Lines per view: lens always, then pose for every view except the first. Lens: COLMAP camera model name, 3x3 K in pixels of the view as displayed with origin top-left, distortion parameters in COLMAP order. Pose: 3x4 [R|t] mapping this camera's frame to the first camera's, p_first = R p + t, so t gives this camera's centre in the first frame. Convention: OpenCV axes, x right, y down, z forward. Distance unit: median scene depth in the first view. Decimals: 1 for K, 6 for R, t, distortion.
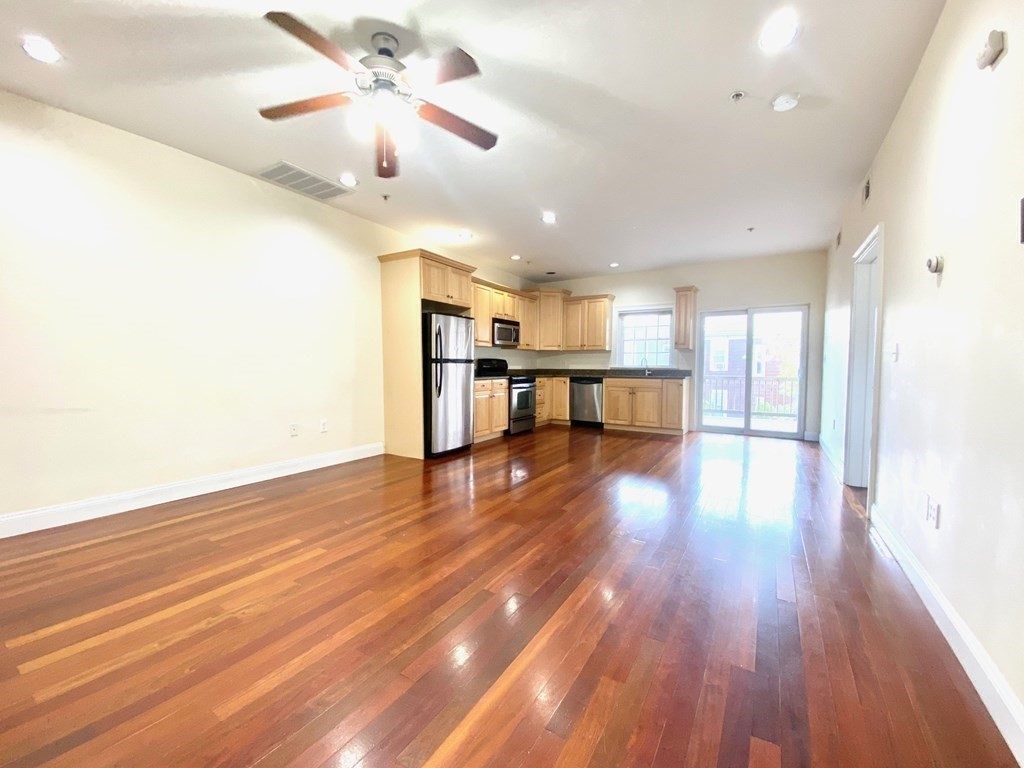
lens RADIAL K [[416.3, 0, 509.6], [0, 416.3, 381.7], [0, 0, 1]] dist [-0.002120, -0.000780]
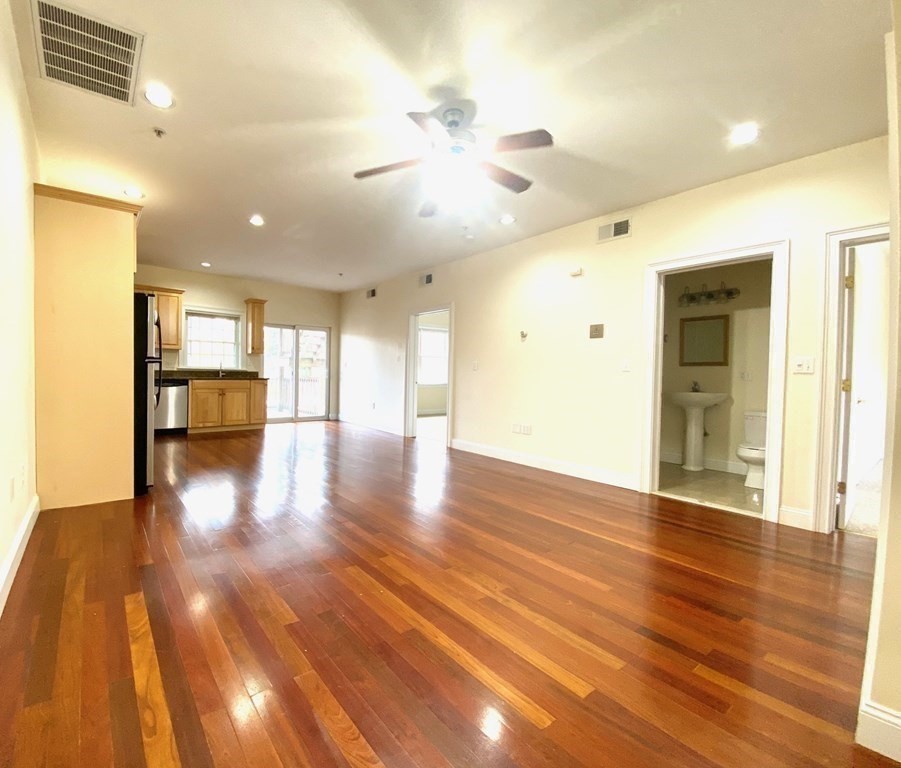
lens RADIAL K [[414.9, 0, 442.0], [0, 414.9, 381.6], [0, 0, 1]] dist [-0.004871, -0.000113]
pose [[0.231510, -0.020008, 0.972627, -0.585621], [0.017169, 0.999717, 0.016479, -0.011339], [-0.972681, 0.012884, 0.231788, 0.243734]]
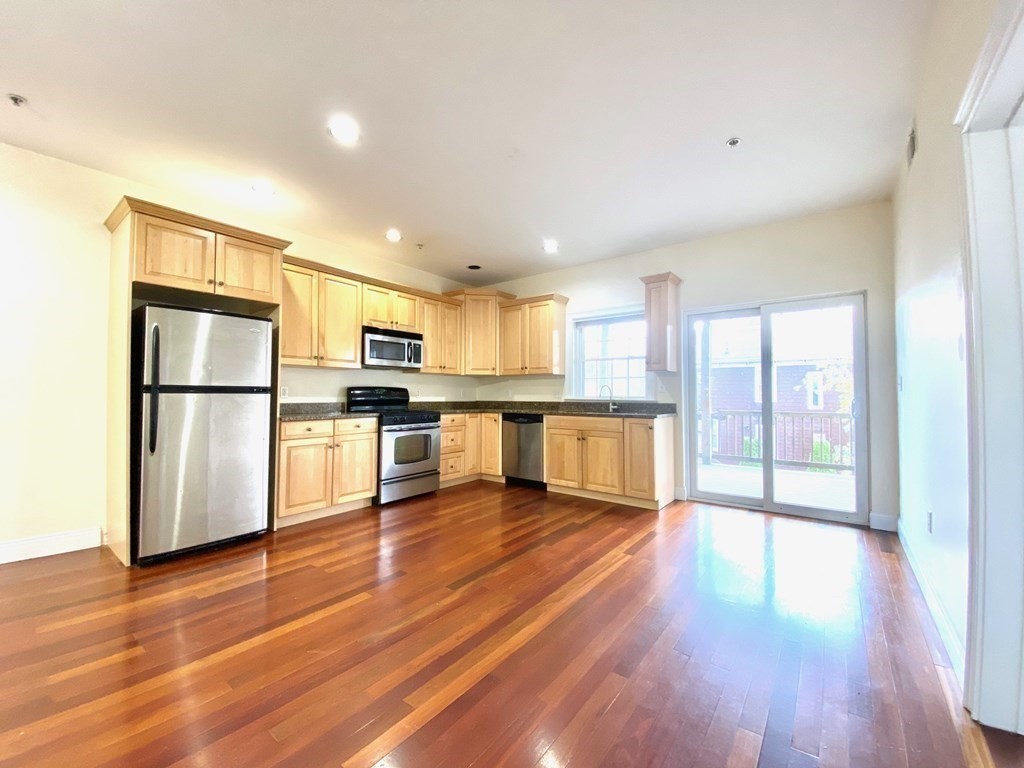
lens RADIAL K [[416.3, 0, 515.2], [0, 416.3, 379.9], [0, 0, 1]] dist [-0.002120, -0.000780]
pose [[0.995563, -0.003604, -0.094032, 0.258088], [-0.003684, 0.997008, -0.077208, -0.014458], [0.094029, 0.077212, 0.992571, 0.345234]]
